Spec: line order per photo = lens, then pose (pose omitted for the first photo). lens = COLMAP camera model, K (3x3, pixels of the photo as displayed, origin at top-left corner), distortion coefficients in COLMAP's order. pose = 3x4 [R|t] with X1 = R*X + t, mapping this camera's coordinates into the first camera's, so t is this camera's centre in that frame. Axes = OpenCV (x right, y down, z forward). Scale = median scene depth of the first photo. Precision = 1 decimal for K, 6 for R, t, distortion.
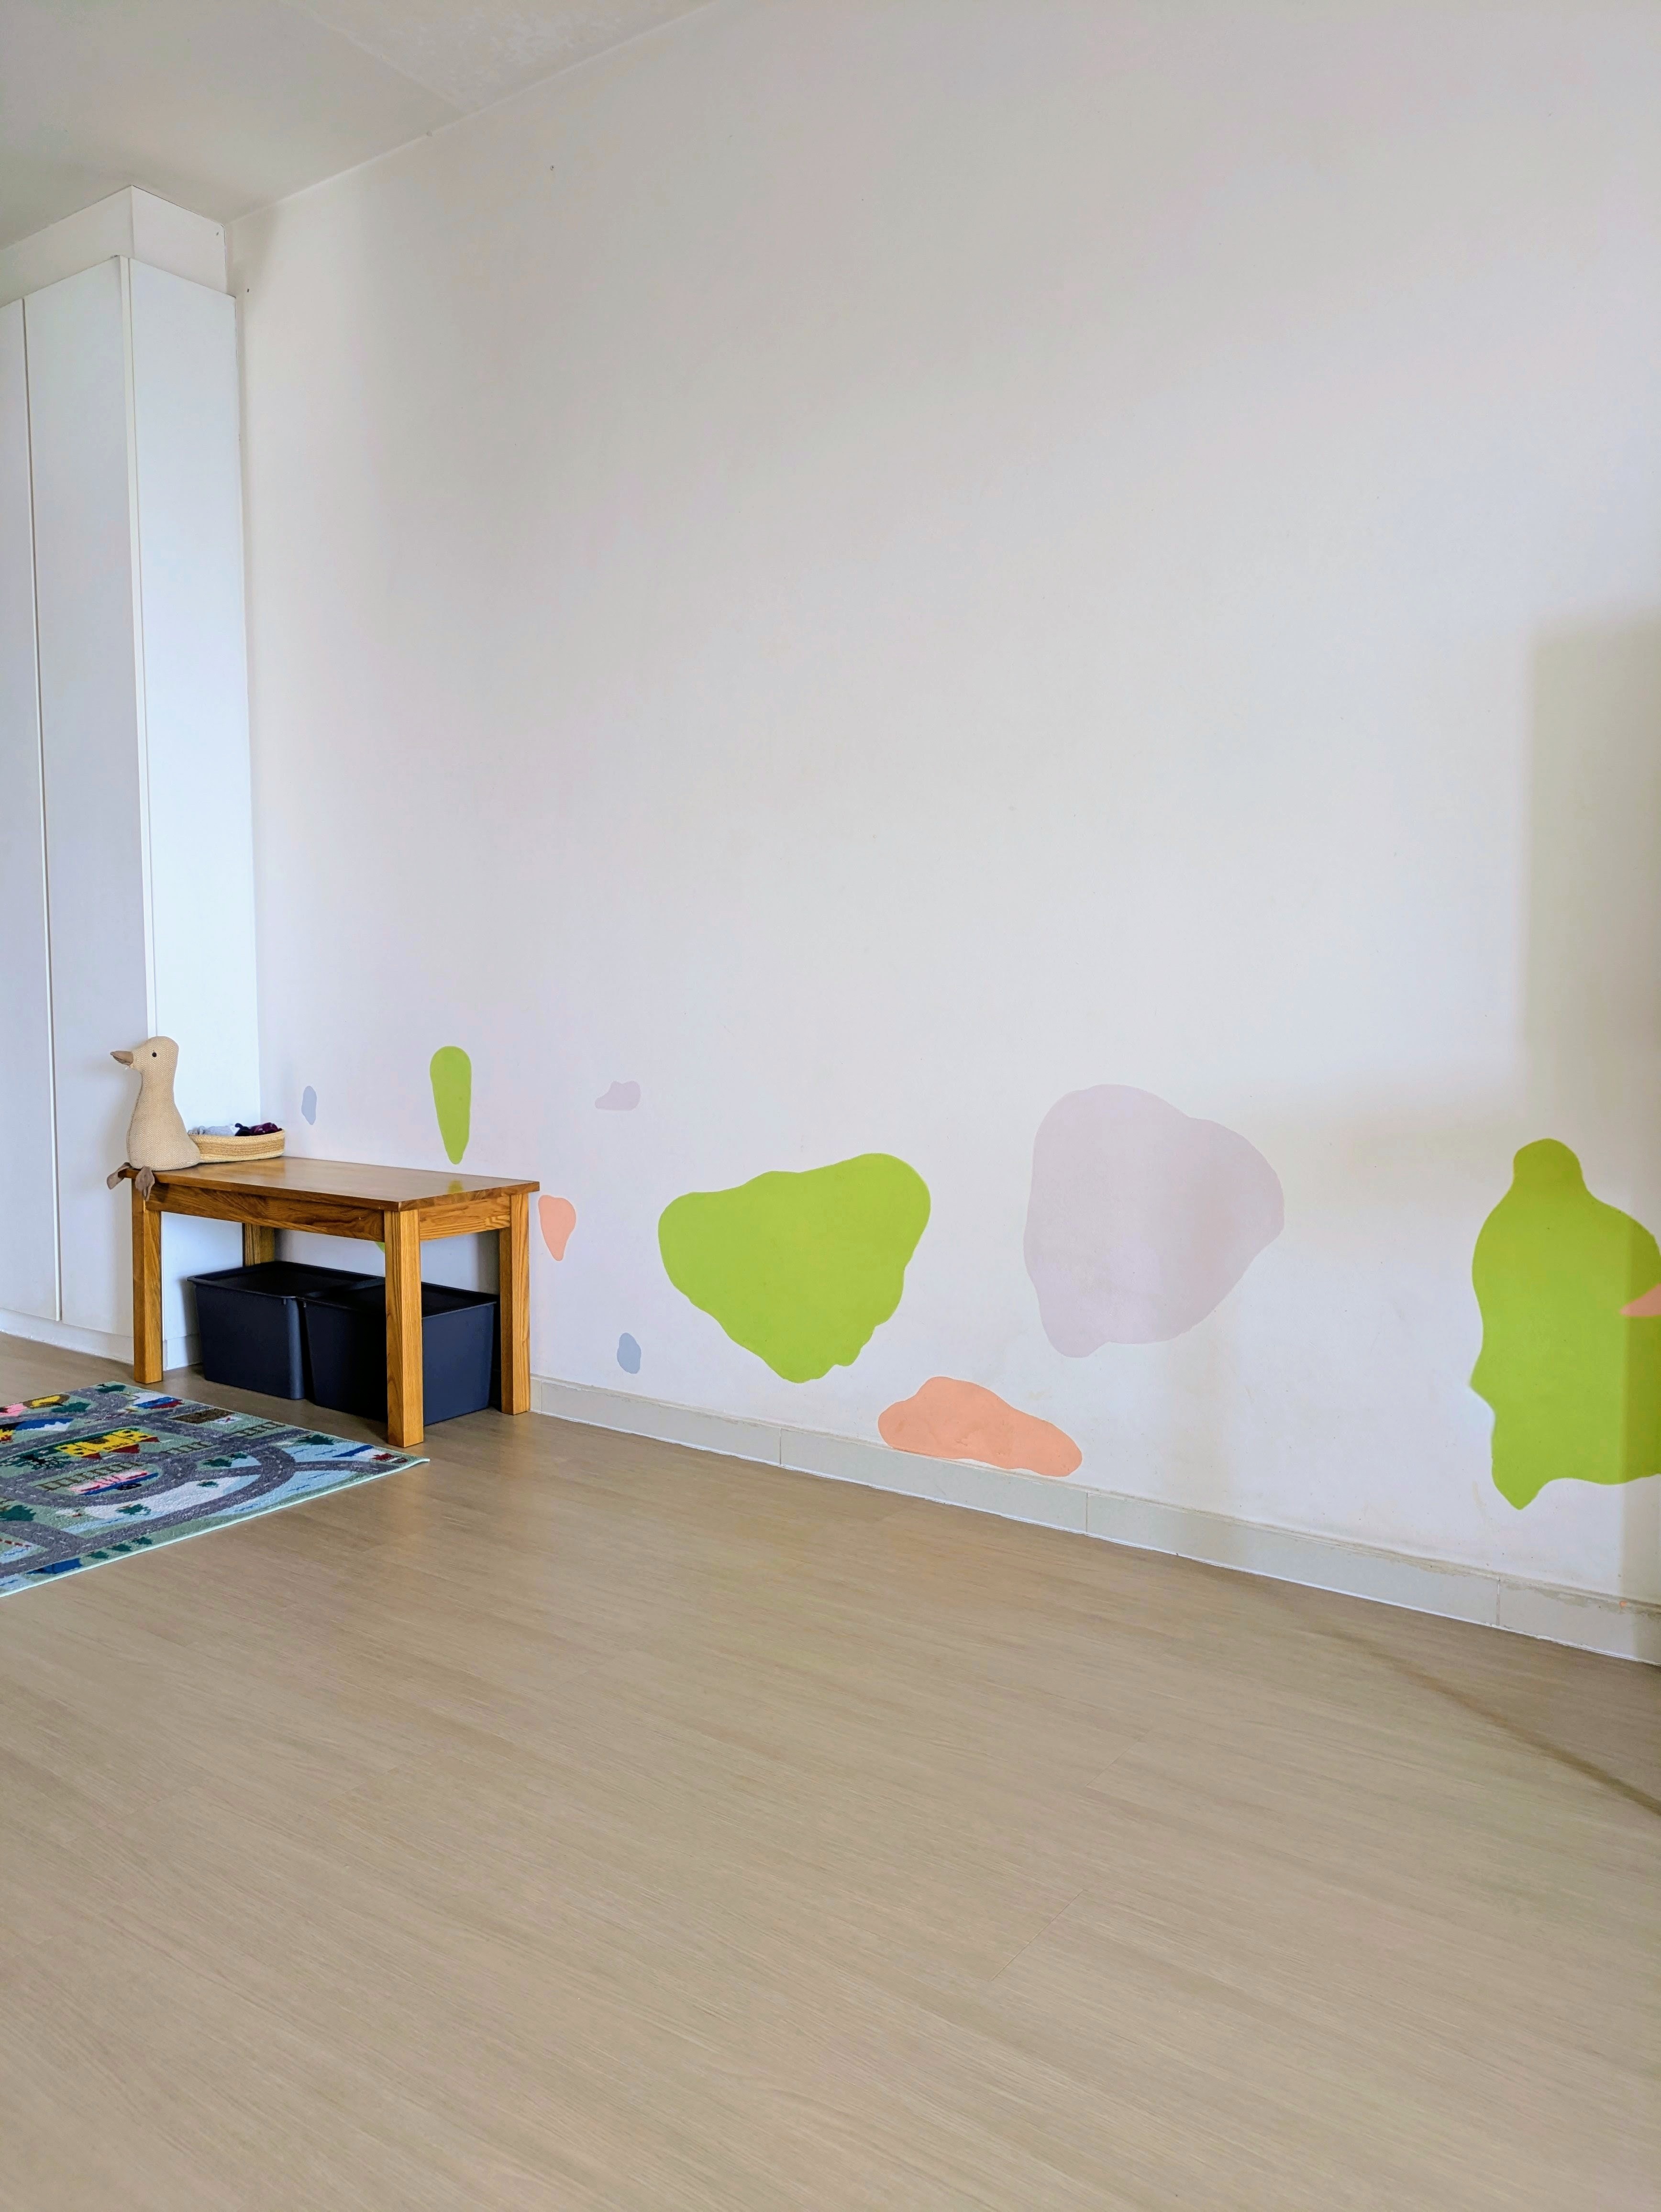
lens RADIAL K [[1602.0, 0, 830.5], [0, 1602.0, 1106.0], [0, 0, 1]] dist [0.045489, -0.021011]
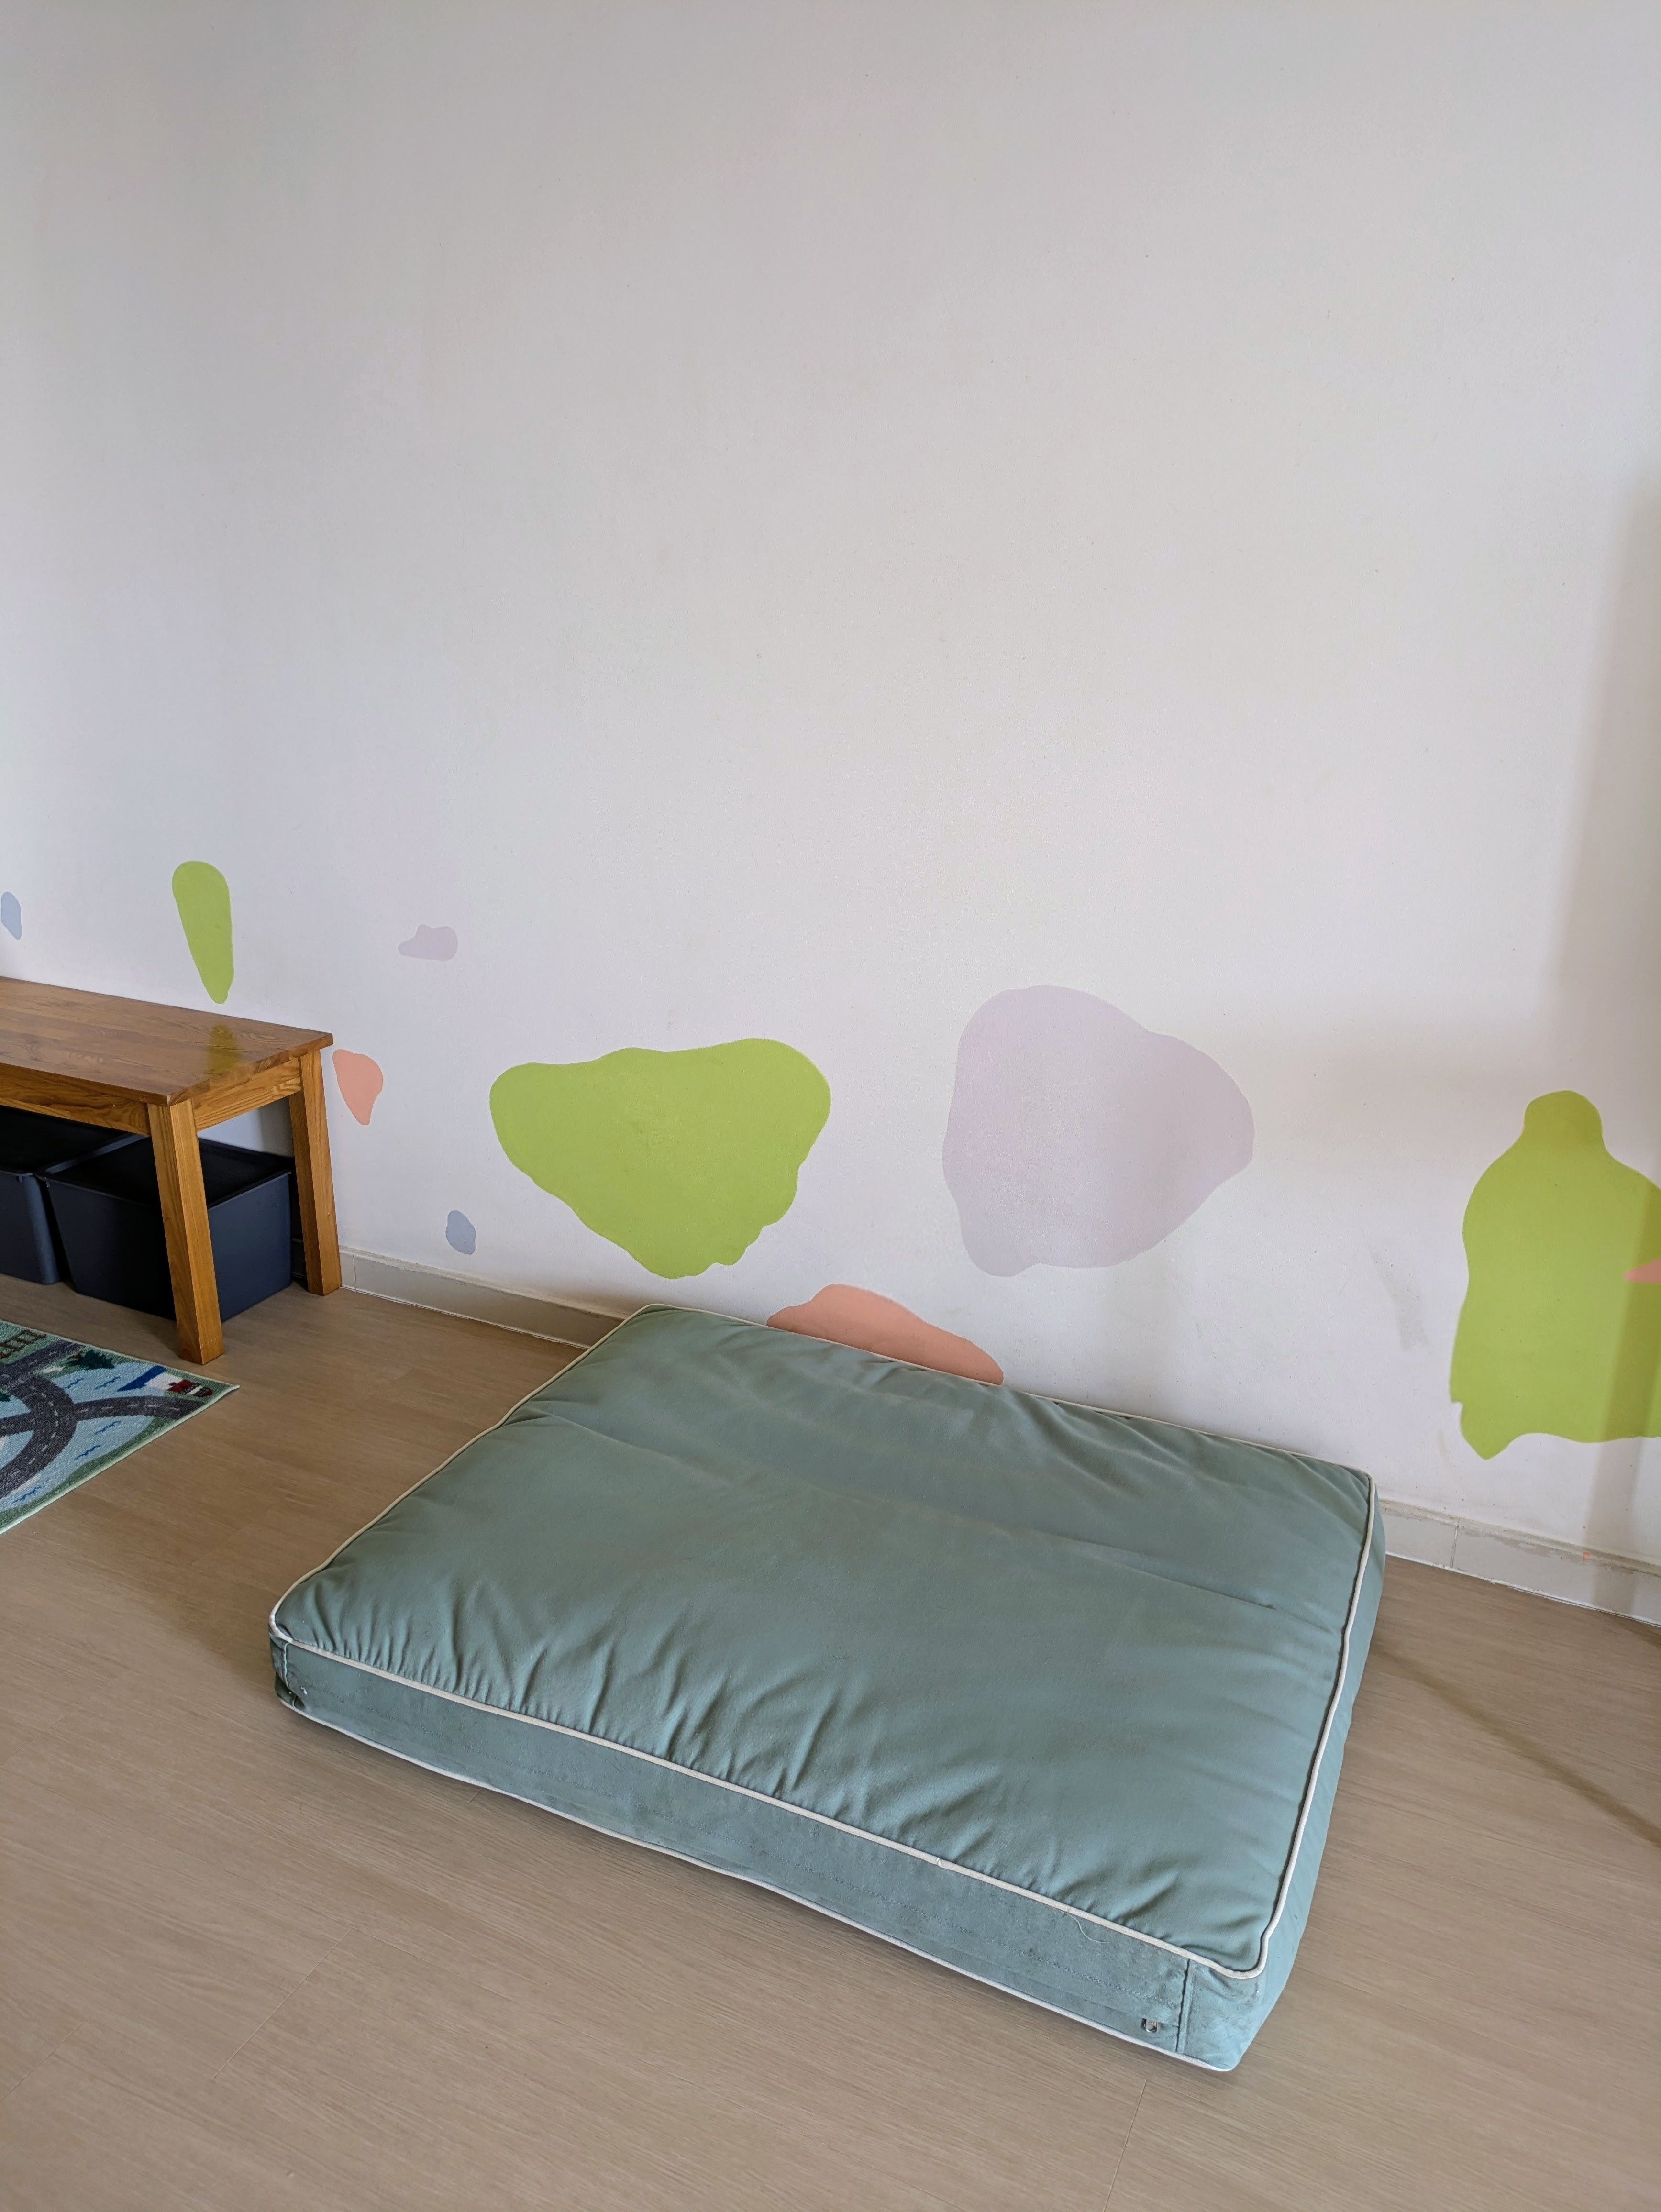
lens RADIAL K [[1602.0, 0, 830.5], [0, 1602.0, 1106.0], [0, 0, 1]] dist [0.045489, -0.021011]
pose [[0.984142, -0.048623, 0.170590, -0.080346], [0.002055, 0.964758, 0.263131, -0.154379], [-0.177372, -0.258608, 0.949558, 0.169570]]
